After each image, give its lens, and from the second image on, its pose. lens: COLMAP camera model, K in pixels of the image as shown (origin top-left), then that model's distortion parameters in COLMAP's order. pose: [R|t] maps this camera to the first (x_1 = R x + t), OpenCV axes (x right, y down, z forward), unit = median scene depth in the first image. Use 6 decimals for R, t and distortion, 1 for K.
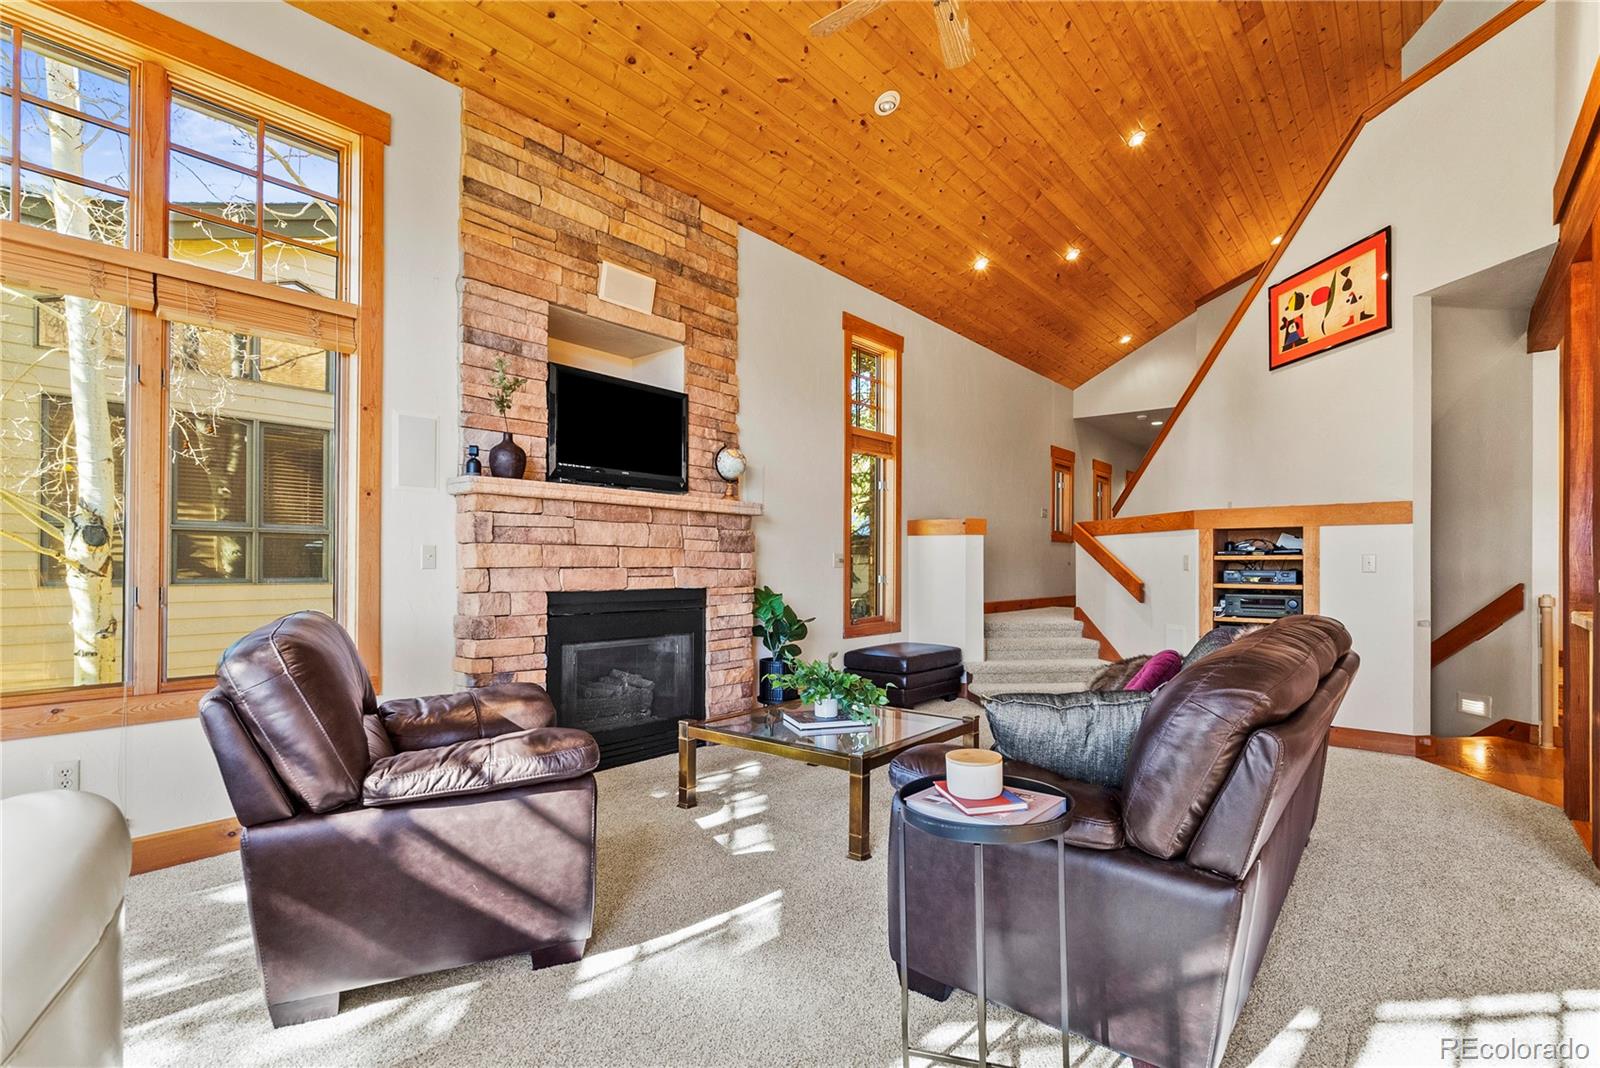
lens RADIAL K [[753.3, 0, 802.1], [0, 753.3, 553.1], [0, 0, 1]] dist [-0.012042, 0.006402]
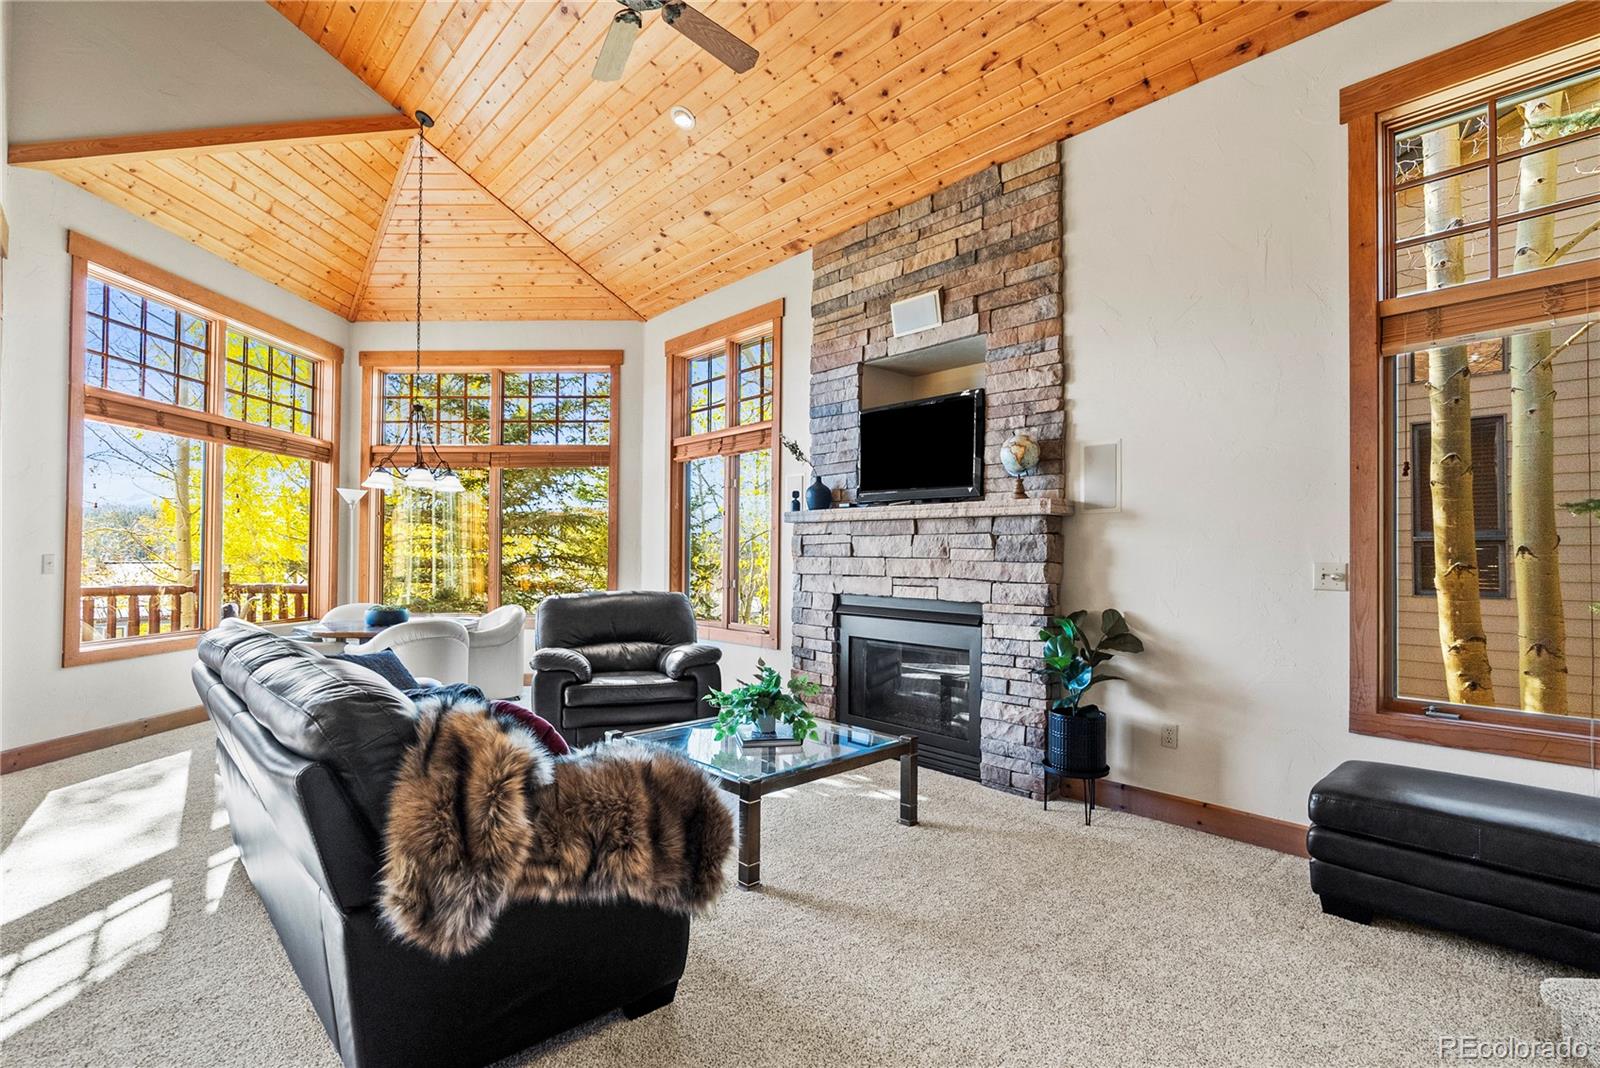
lens RADIAL K [[753.3, 0, 803.3], [0, 753.3, 540.2], [0, 0, 1]] dist [-0.012042, 0.006402]
pose [[-0.122848, -0.033677, -0.991854, 0.868249], [0.001985, 0.999414, -0.034179, 0.003251], [0.992424, -0.006168, -0.122709, 1.014349]]
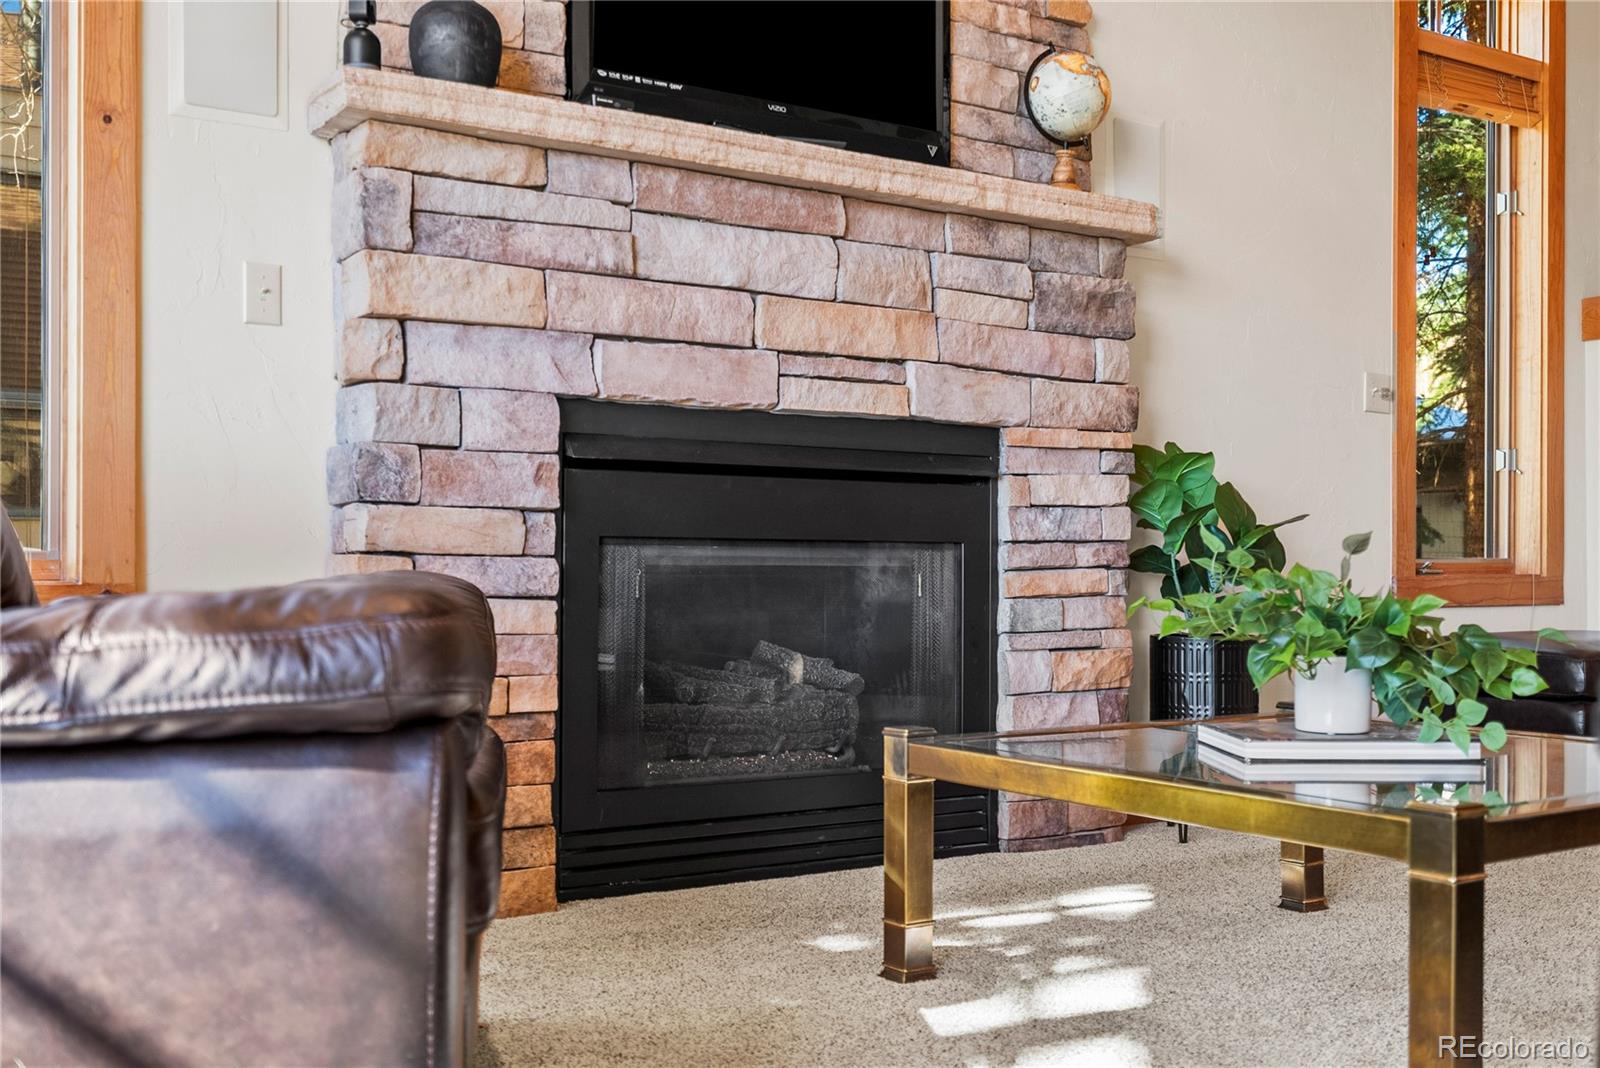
lens RADIAL K [[1646.6, 0, 801.3], [0, 1646.6, 536.5], [0, 0, 1]] dist [0.002309, 0.000000]
pose [[0.957394, -0.001529, -0.288781, 0.015205], [0.002503, 0.999992, 0.003005, 0.110243], [0.288774, -0.003600, 0.957390, 0.221839]]
